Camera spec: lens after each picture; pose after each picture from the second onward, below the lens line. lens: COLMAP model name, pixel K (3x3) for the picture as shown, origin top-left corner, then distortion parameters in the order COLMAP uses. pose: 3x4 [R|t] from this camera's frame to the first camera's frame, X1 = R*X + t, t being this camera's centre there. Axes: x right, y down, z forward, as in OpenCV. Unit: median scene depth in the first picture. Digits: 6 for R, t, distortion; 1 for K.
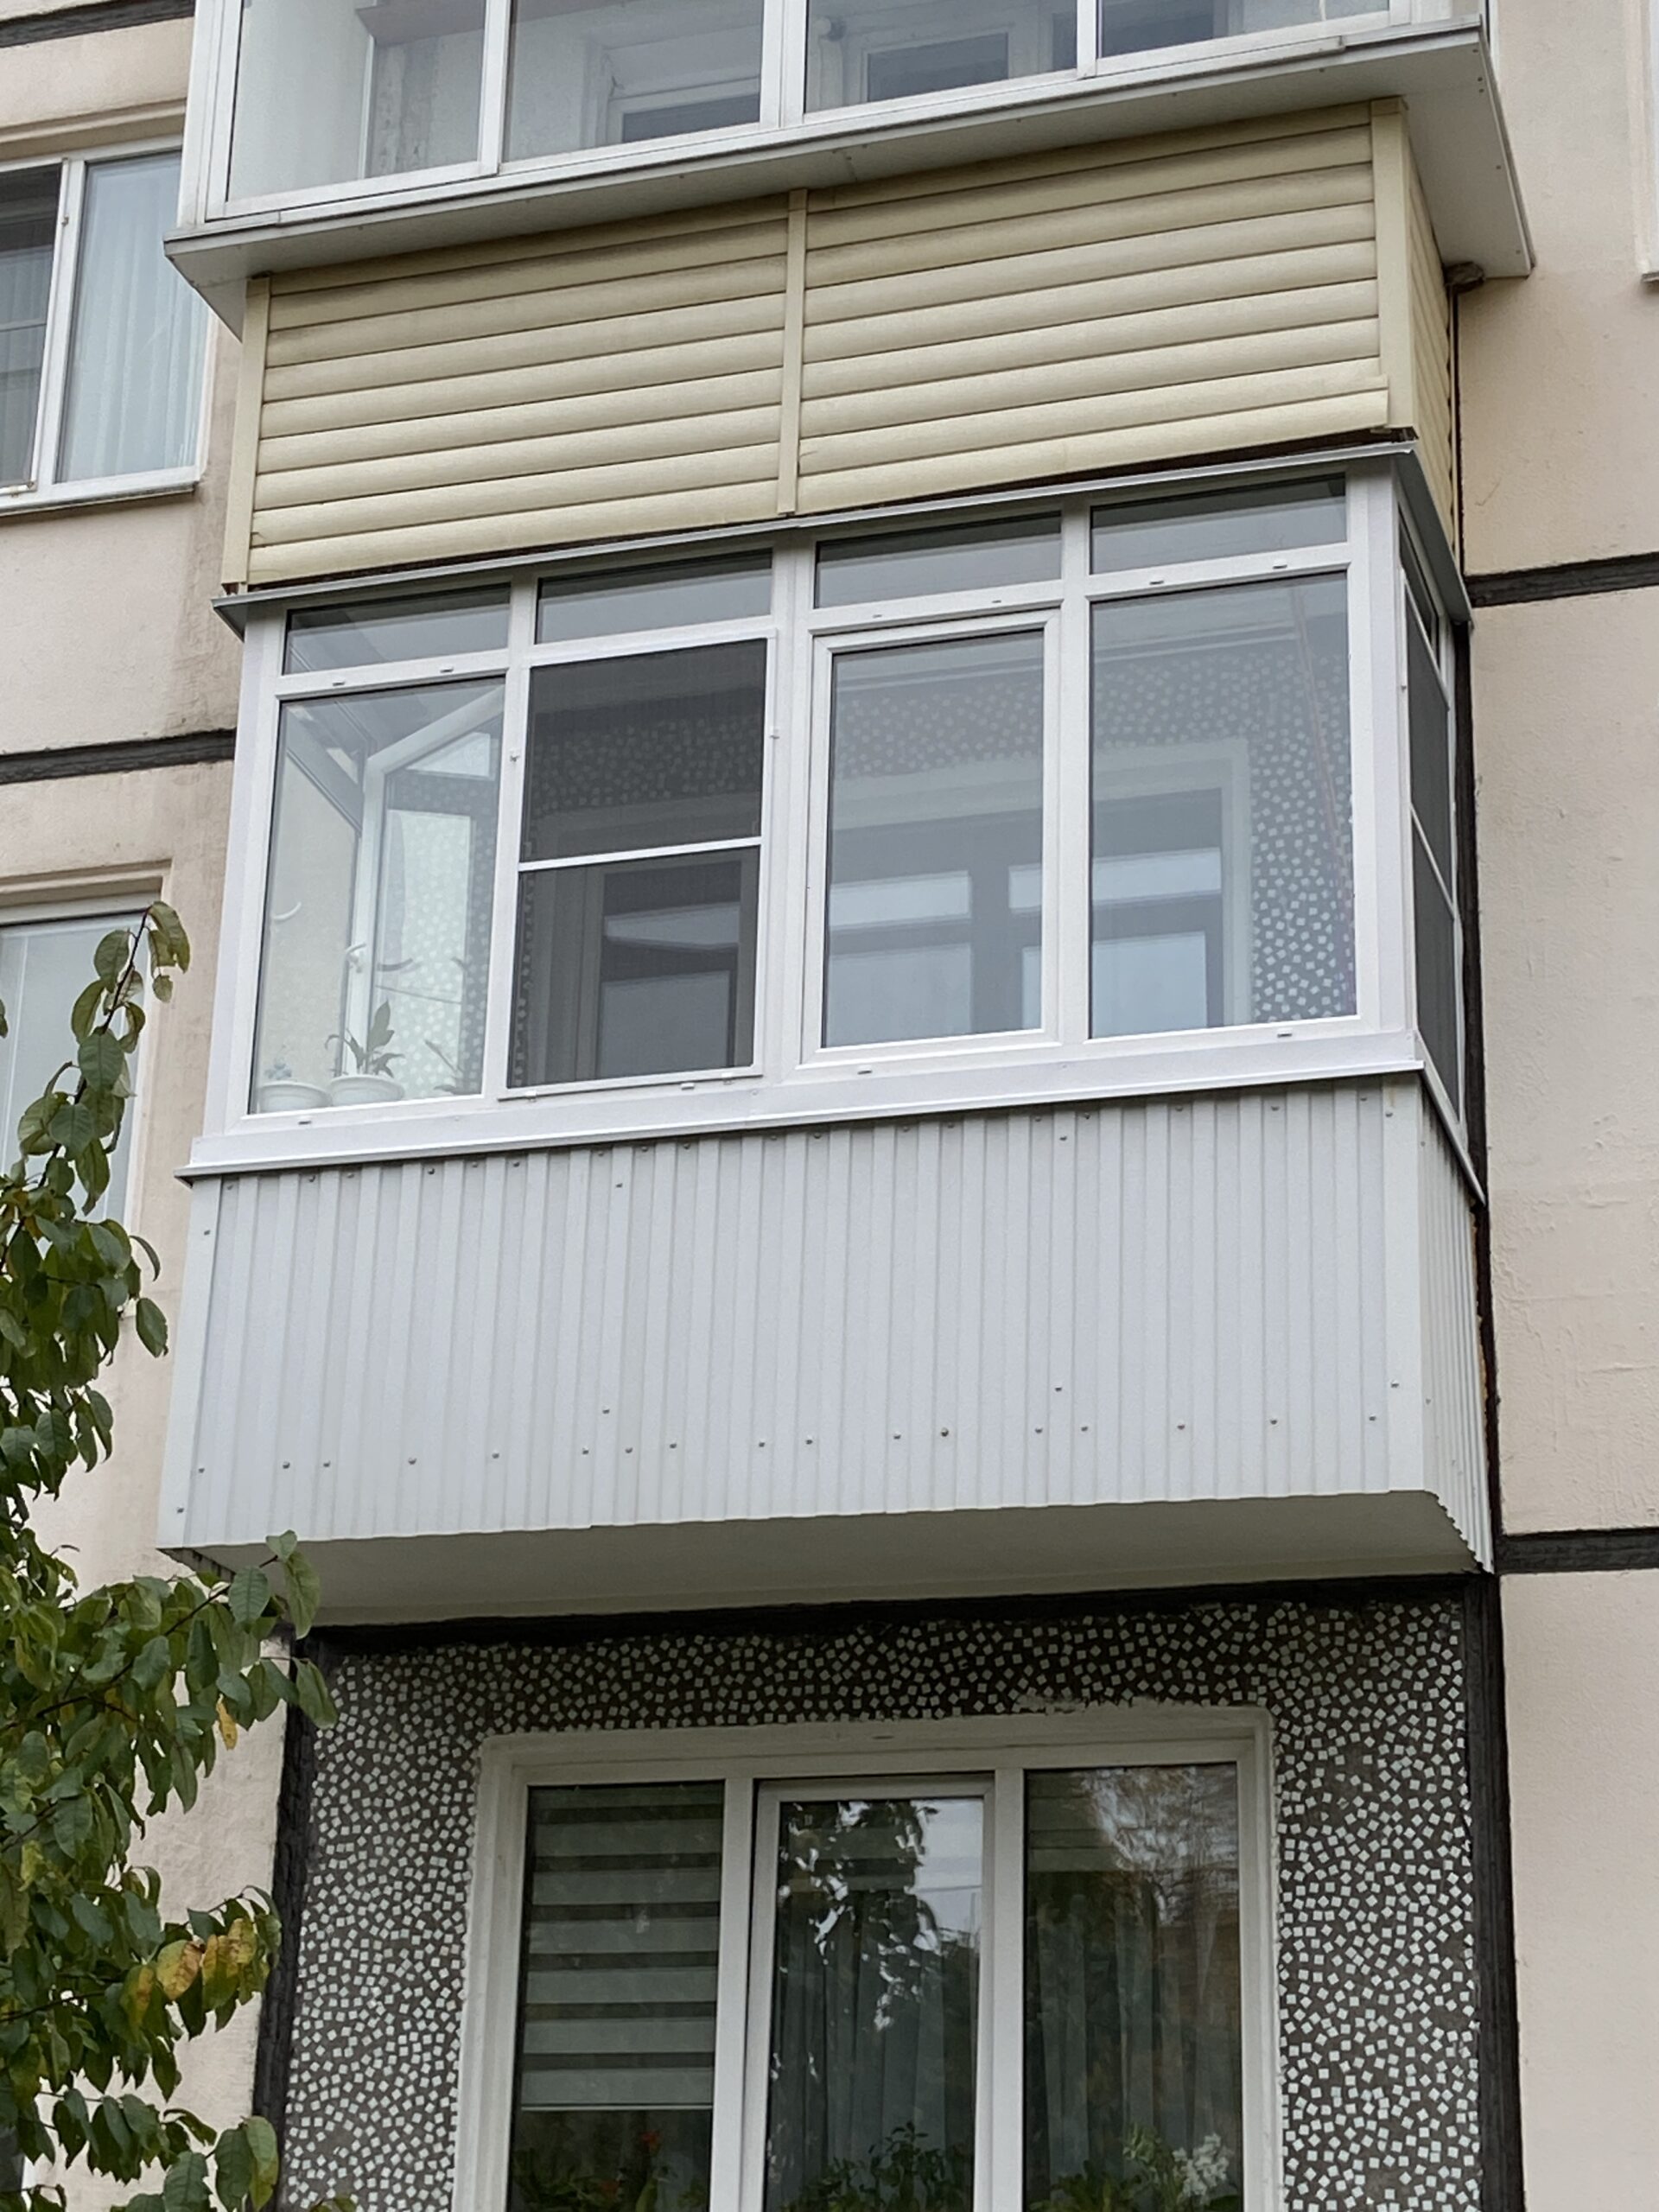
lens RADIAL K [[3984.3, 0, 829.5], [0, 3984.3, 1106.0], [0, 0, 1]] dist [0.084972, 0.088889]
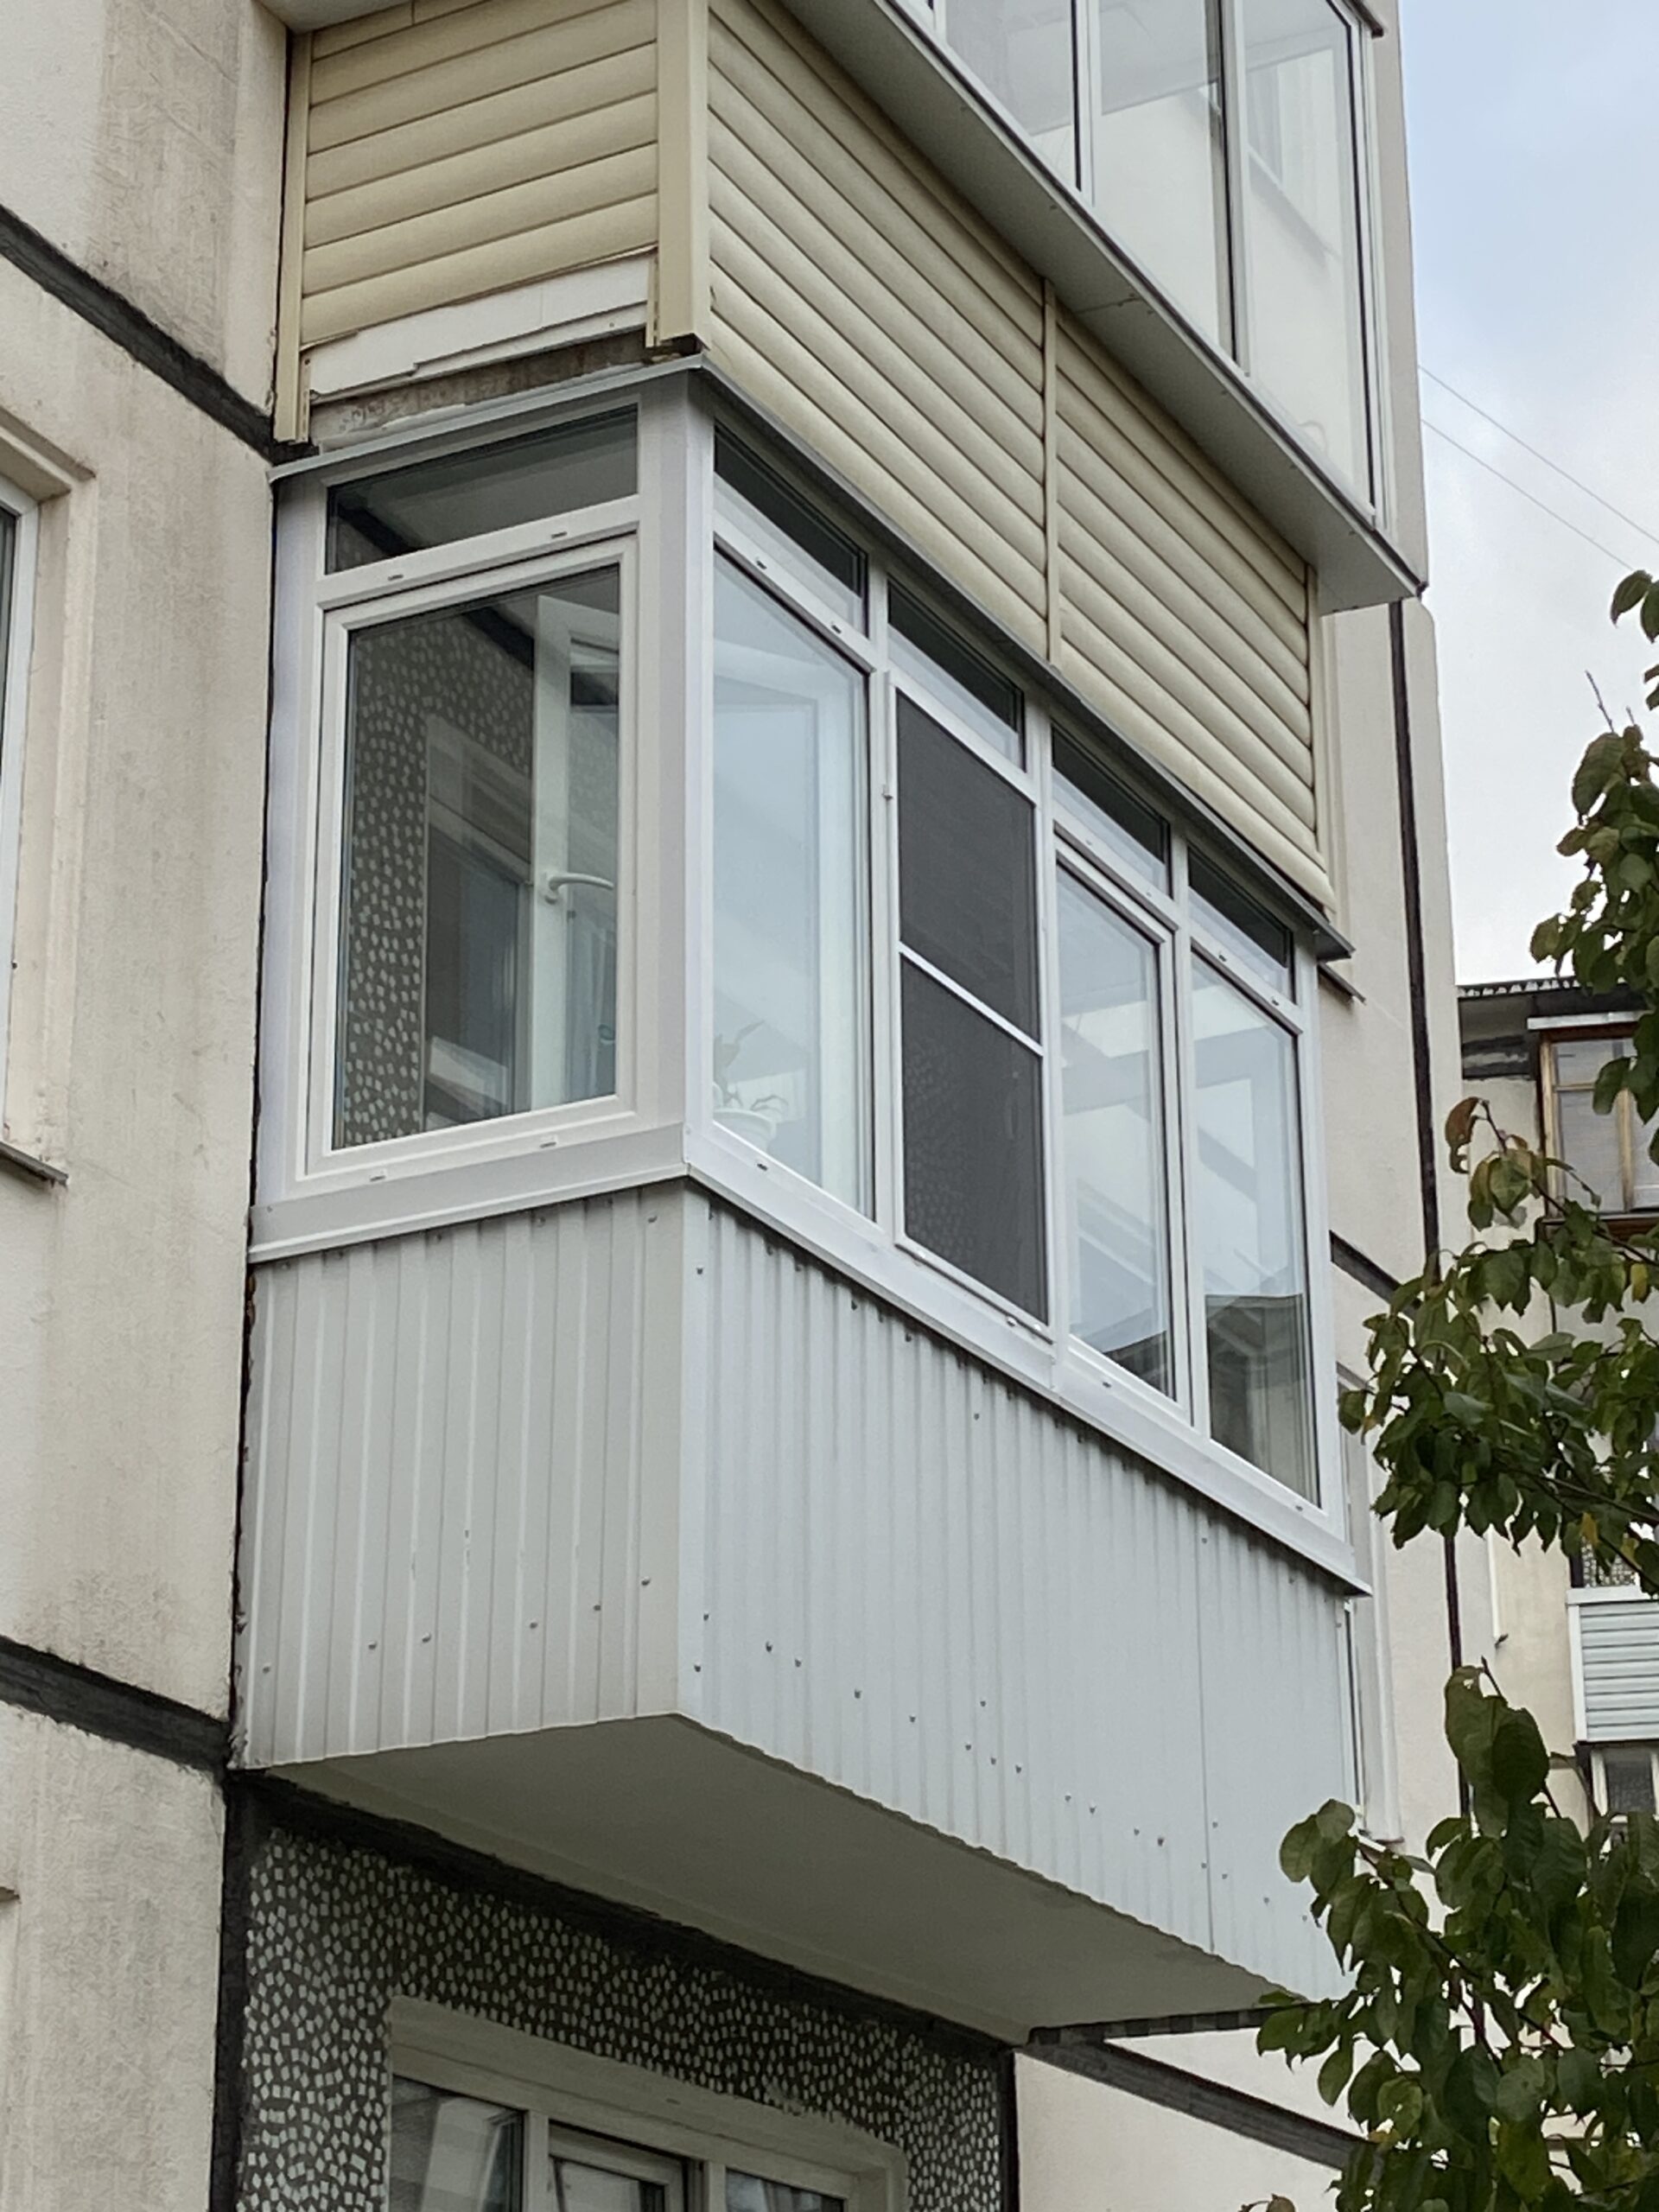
lens RADIAL K [[4812.8, 0, 829.5], [0, 4812.8, 1106.0], [0, 0, 1]] dist [0.091572, 0.038976]
pose [[0.179495, 0.329567, 0.926913, -0.939303], [-0.334202, 0.906607, -0.257629, 0.214472], [-0.925252, -0.263533, 0.272874, 0.751162]]
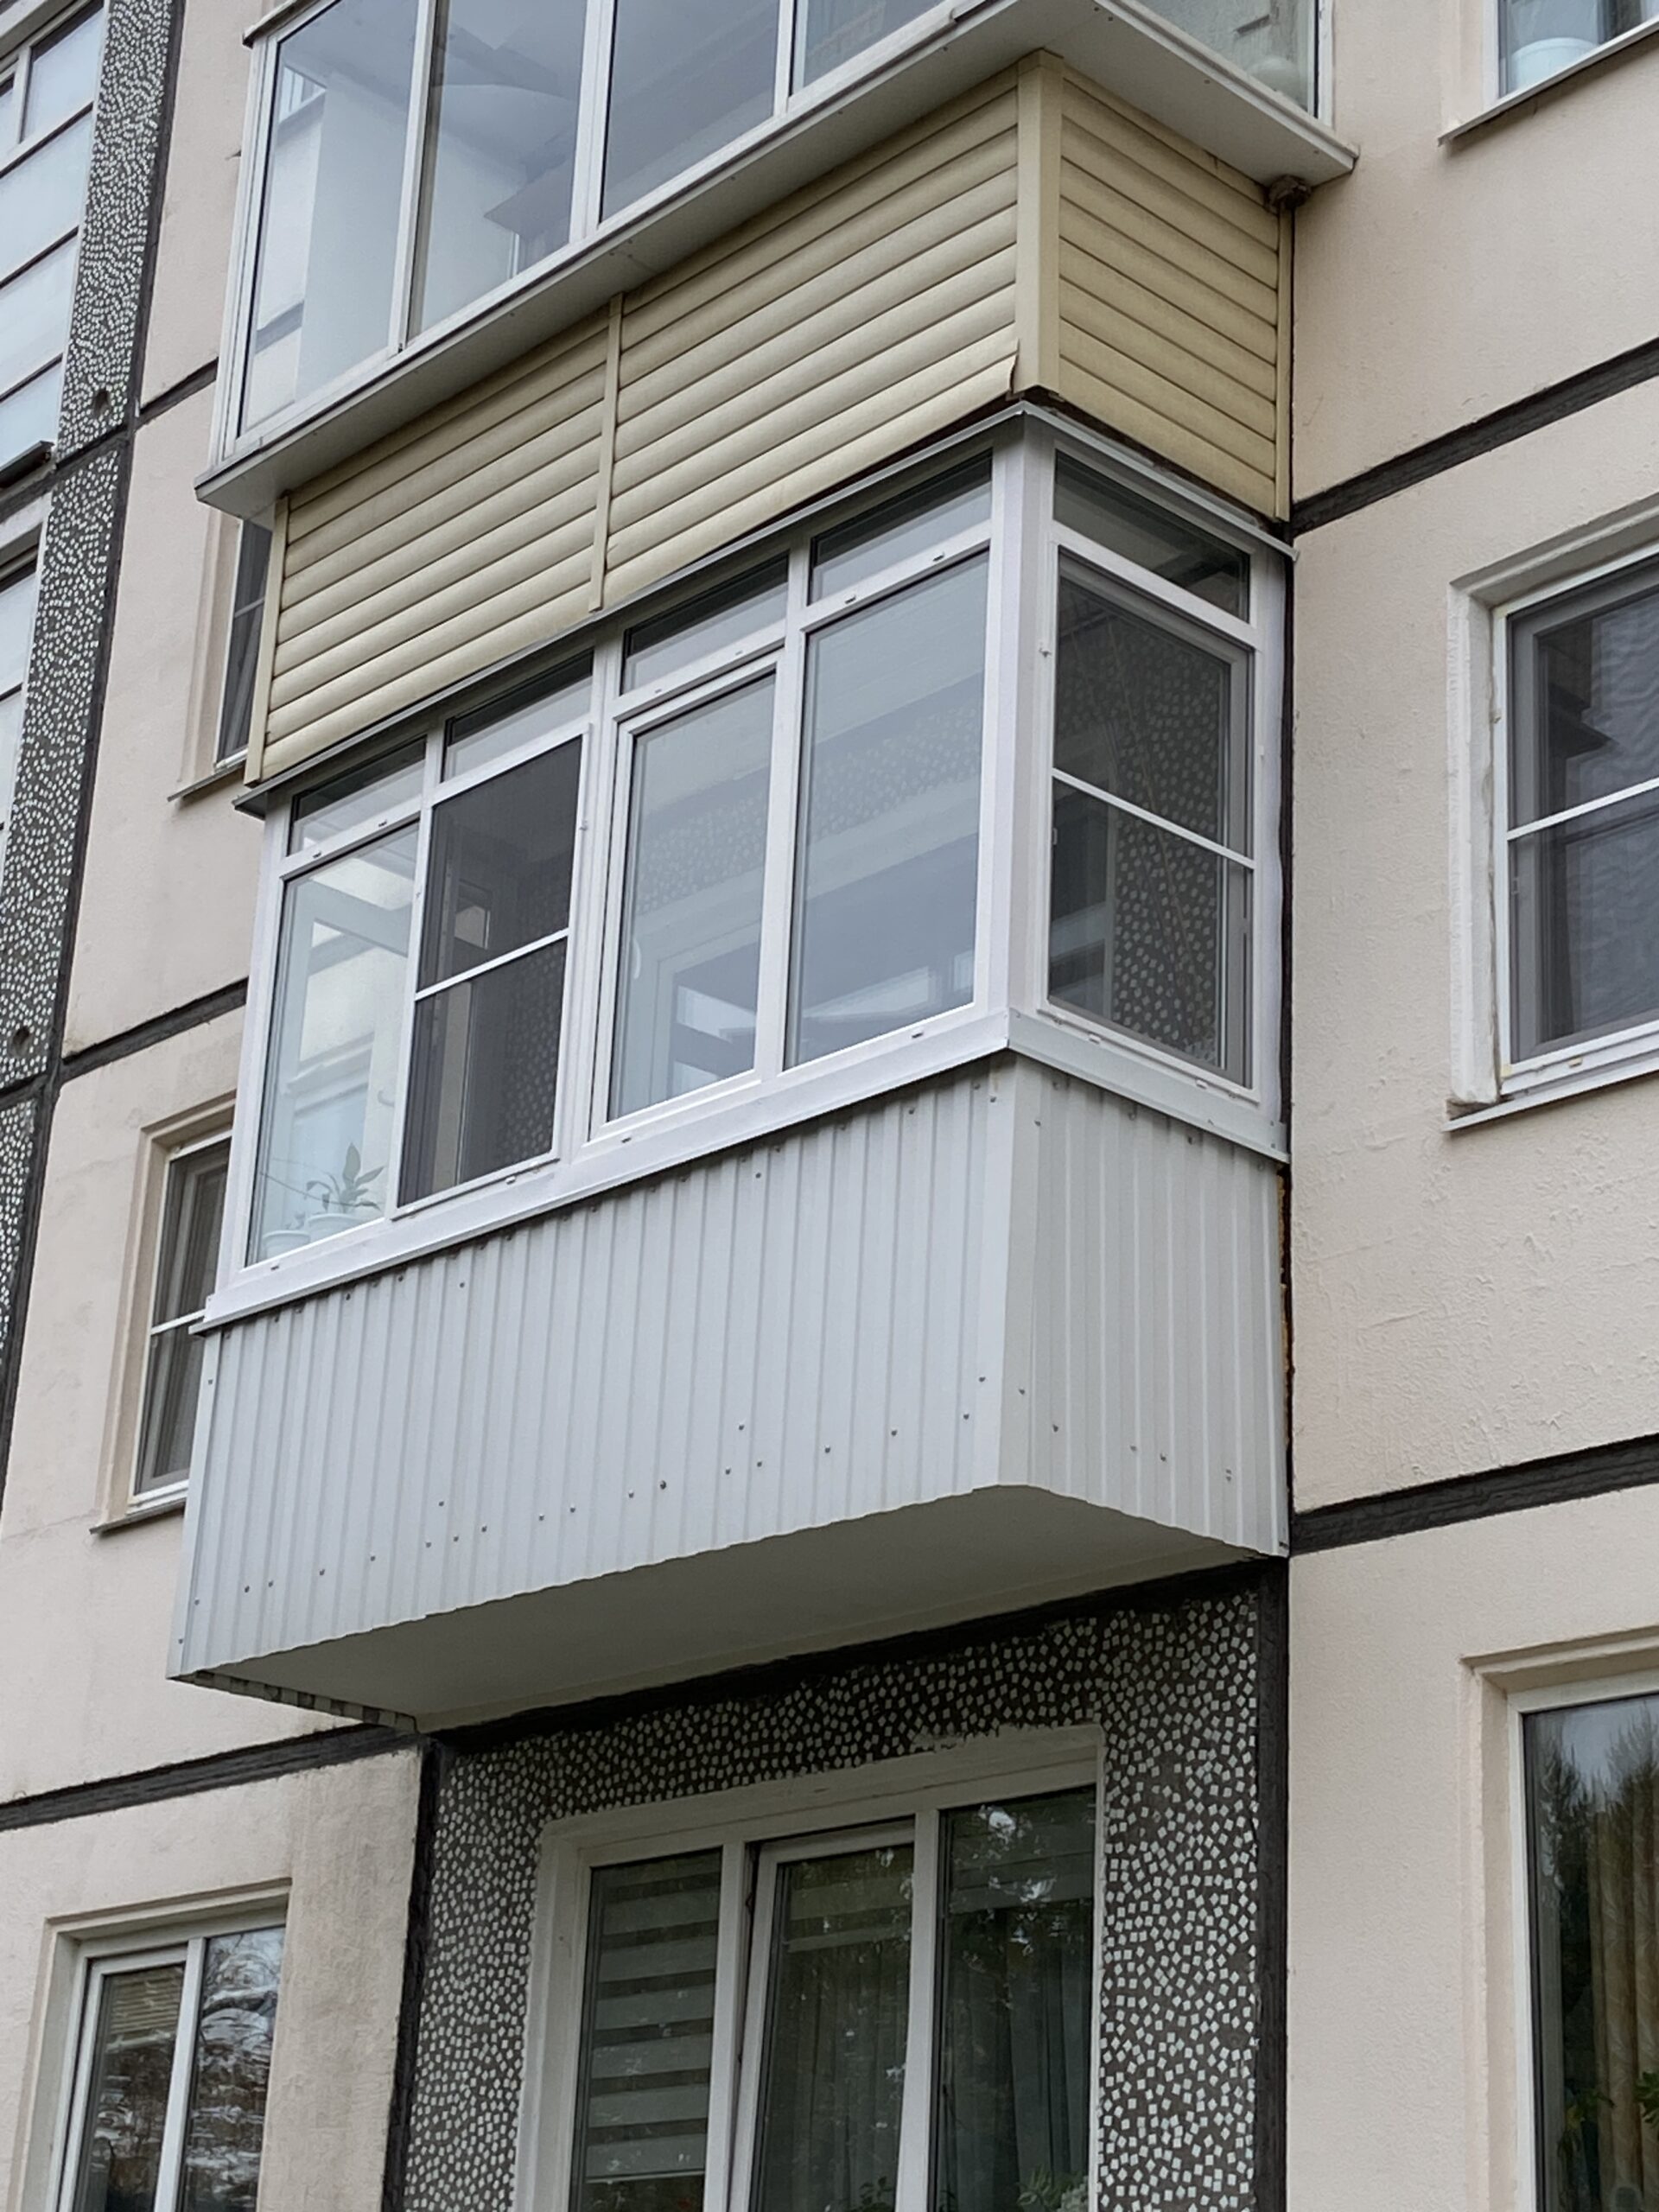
lens RADIAL K [[3984.3, 0, 829.5], [0, 3984.3, 1106.0], [0, 0, 1]] dist [0.084972, 0.088889]
pose [[0.870101, -0.167897, -0.463395, 0.500486], [0.152199, 0.985769, -0.071385, 0.060833], [0.468786, -0.008417, 0.883272, 0.122099]]
